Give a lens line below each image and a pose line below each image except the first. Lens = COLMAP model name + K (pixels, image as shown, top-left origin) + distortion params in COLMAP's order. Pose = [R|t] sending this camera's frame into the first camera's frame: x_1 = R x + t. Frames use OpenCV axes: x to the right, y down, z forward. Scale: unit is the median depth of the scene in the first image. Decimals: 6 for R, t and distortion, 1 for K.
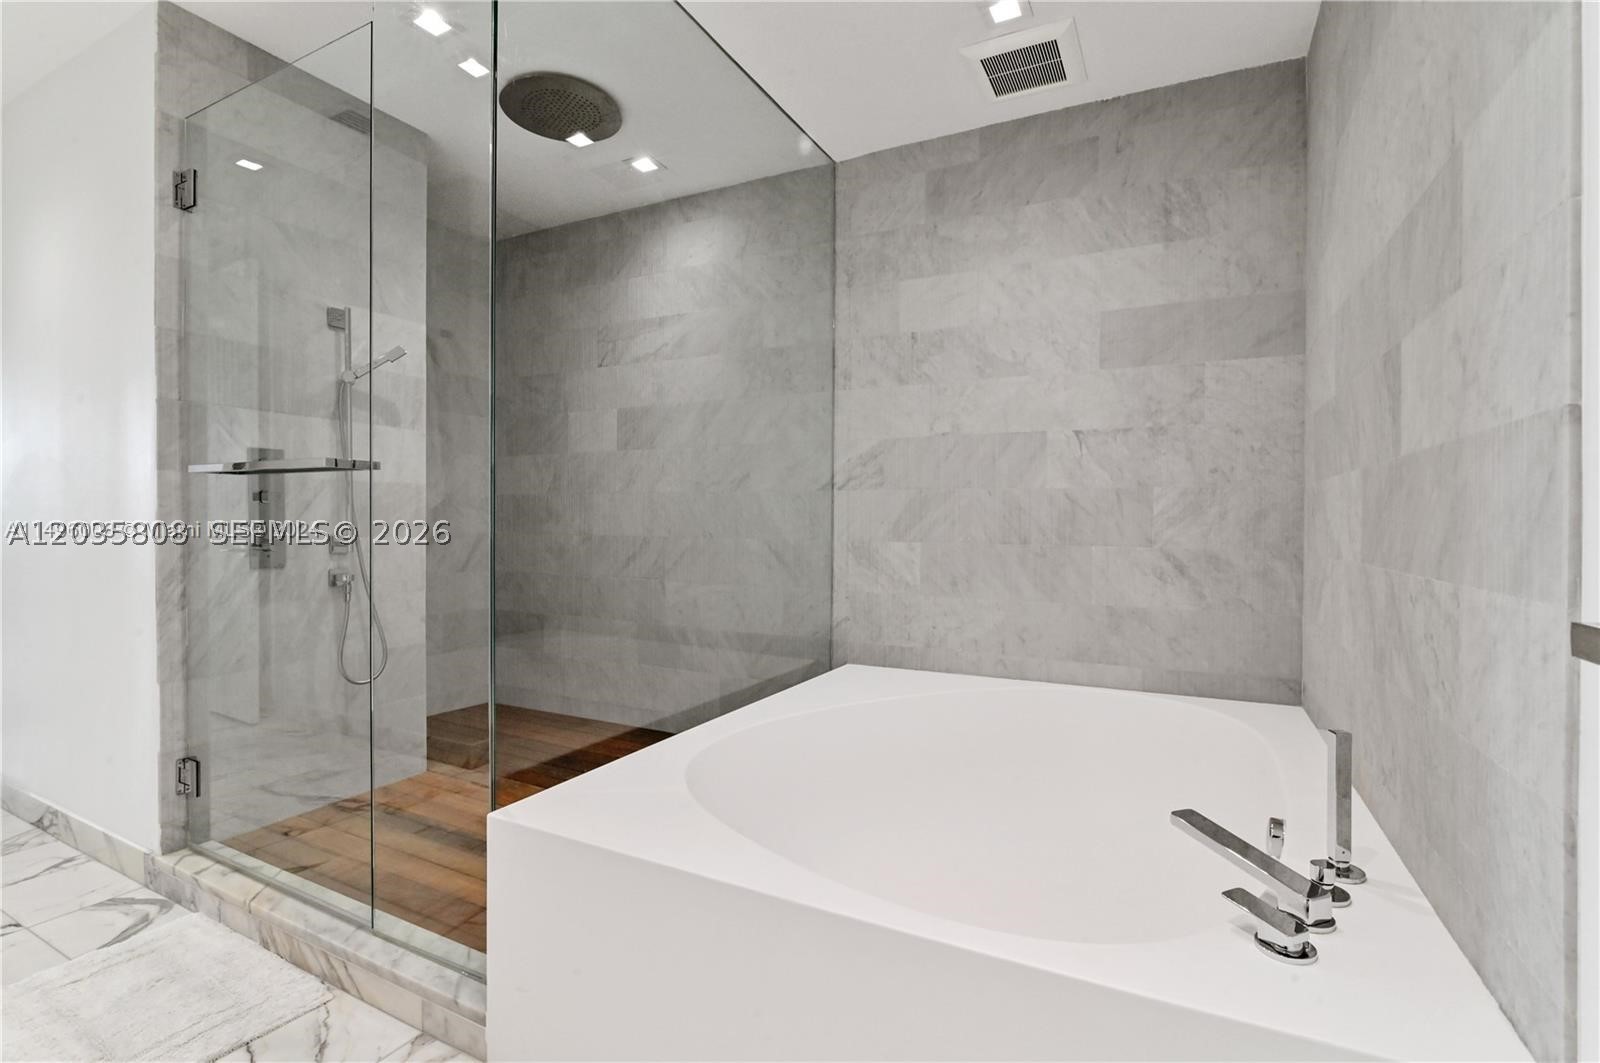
lens RADIAL K [[722.0, 0, 792.1], [0, 722.0, 532.2], [0, 0, 1]] dist [-0.001943, -0.000196]
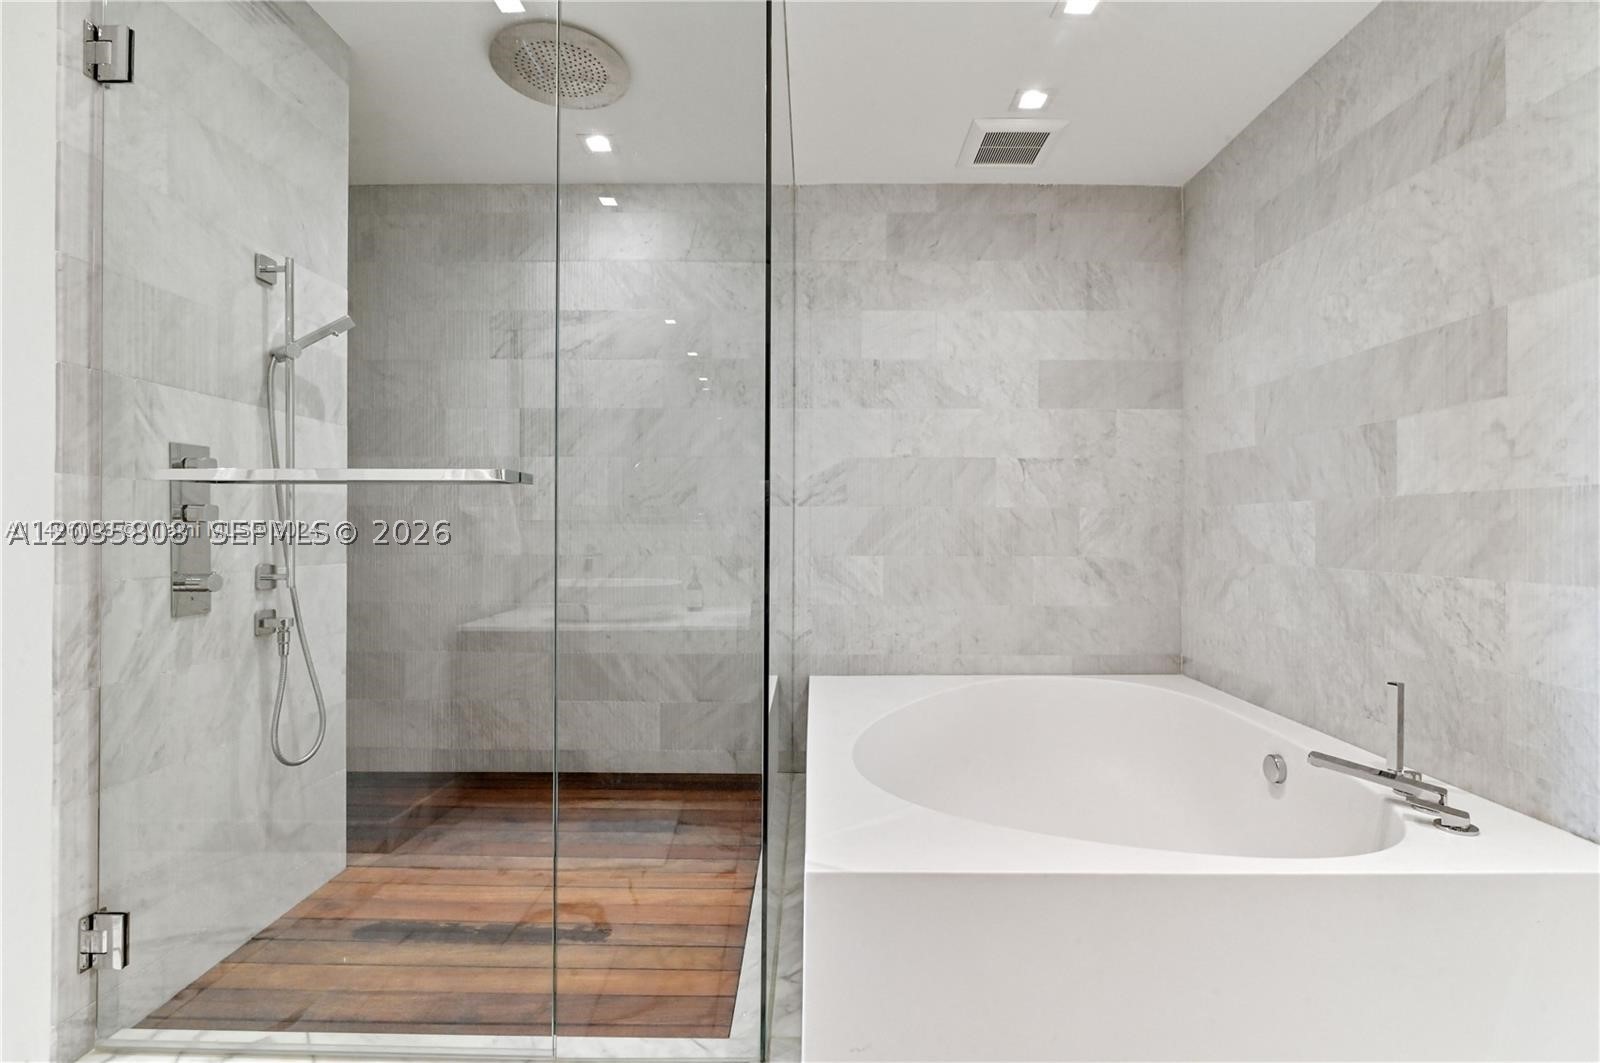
lens RADIAL K [[722.0, 0, 792.1], [0, 722.0, 532.2], [0, 0, 1]] dist [-0.001943, -0.000196]
pose [[0.898205, -0.008136, 0.439502, -0.441558], [0.012465, 0.999898, -0.006965, -0.016322], [-0.439400, 0.011734, 0.898215, 0.102494]]
